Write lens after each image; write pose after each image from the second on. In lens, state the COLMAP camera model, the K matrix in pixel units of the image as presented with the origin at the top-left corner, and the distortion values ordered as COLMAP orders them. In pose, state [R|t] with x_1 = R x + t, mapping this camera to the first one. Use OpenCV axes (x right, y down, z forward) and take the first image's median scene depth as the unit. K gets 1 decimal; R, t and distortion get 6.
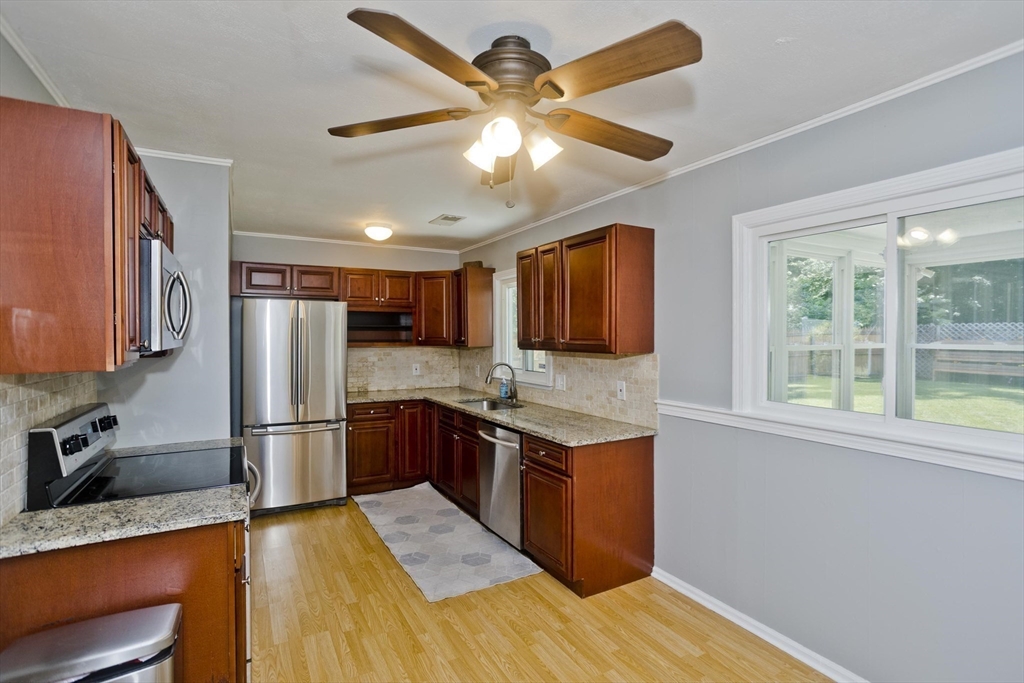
lens RADIAL K [[497.0, 0, 516.0], [0, 497.0, 344.0], [0, 0, 1]] dist [-0.046271, 0.026108]
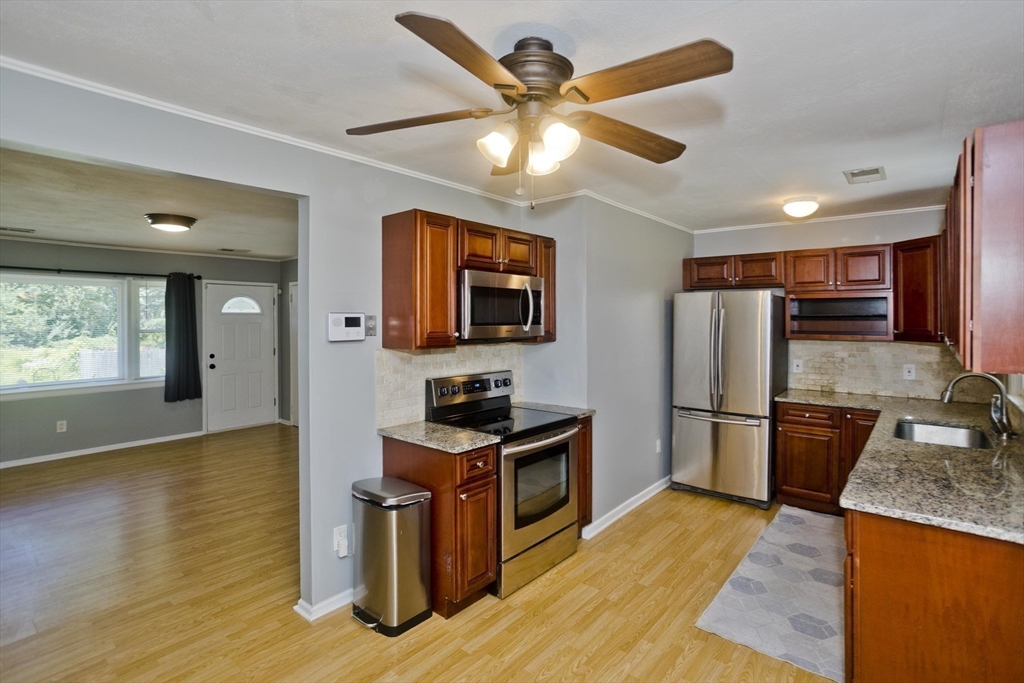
lens RADIAL K [[497.0, 0, 513.1], [0, 497.0, 317.5], [0, 0, 1]] dist [-0.046271, 0.026108]
pose [[0.355961, -0.004746, -0.934489, 0.345900], [-0.015654, 0.999817, -0.011040, -0.016512], [0.934370, 0.018558, 0.355821, 0.225302]]
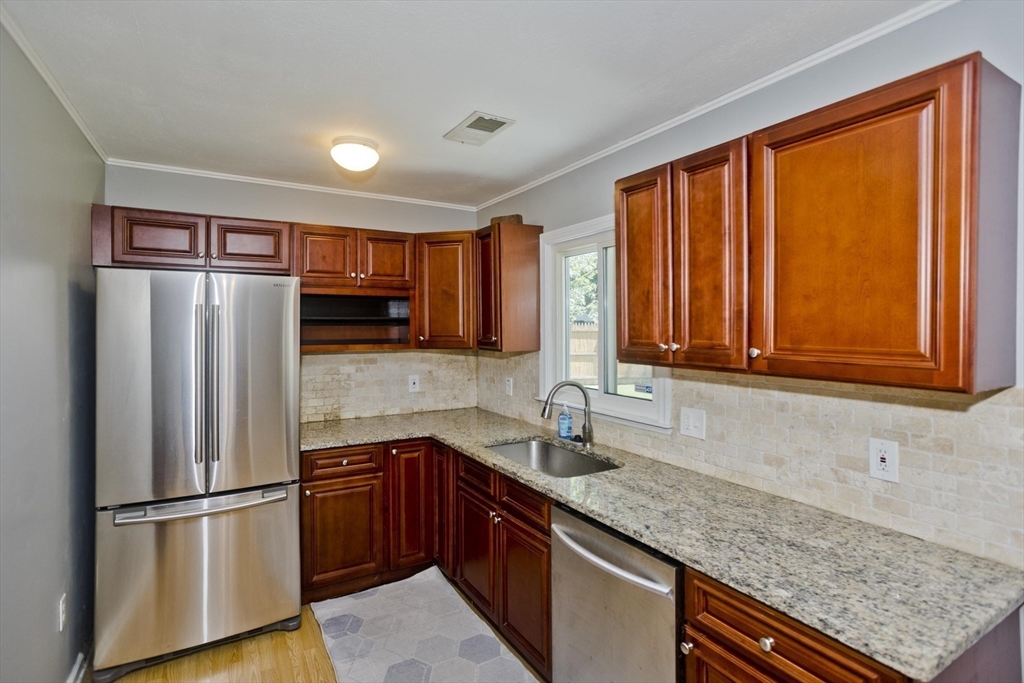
lens RADIAL K [[497.0, 0, 510.1], [0, 497.0, 331.2], [0, 0, 1]] dist [-0.046271, 0.026108]
pose [[0.999745, -0.001985, 0.022474, -0.110390], [0.002107, 0.999983, -0.005395, -0.018406], [-0.022463, 0.005441, 0.999733, 0.421722]]
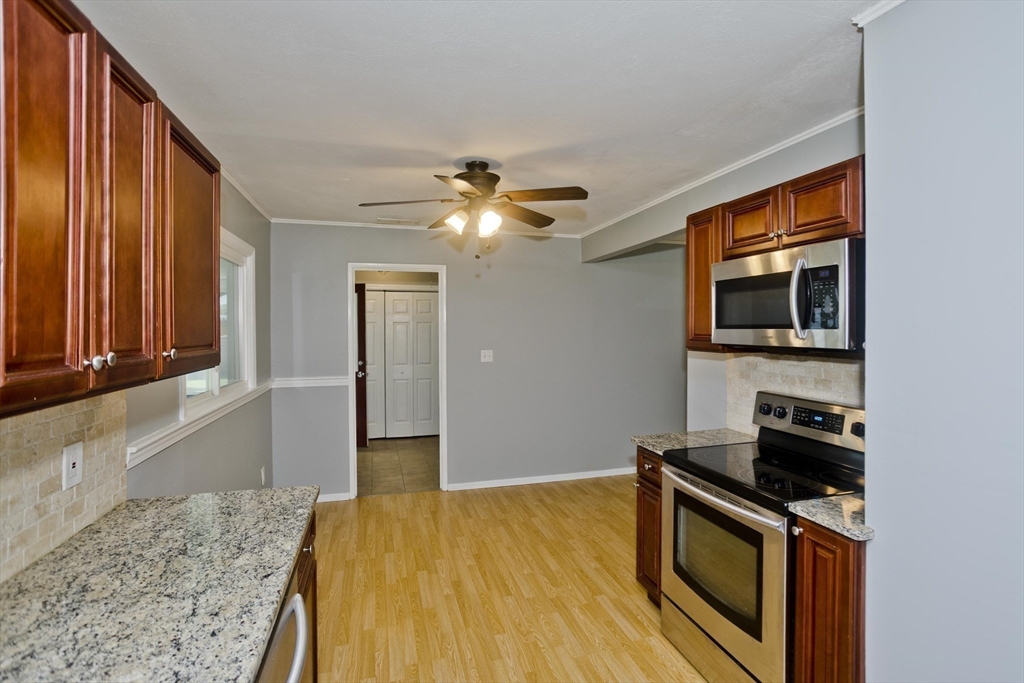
lens RADIAL K [[497.0, 0, 526.7], [0, 497.0, 327.2], [0, 0, 1]] dist [-0.046271, 0.026108]
pose [[-0.977021, 0.006323, 0.213047, -0.209034], [0.010006, 0.999819, 0.016211, -0.024864], [-0.212906, 0.017971, -0.976907, 1.007783]]
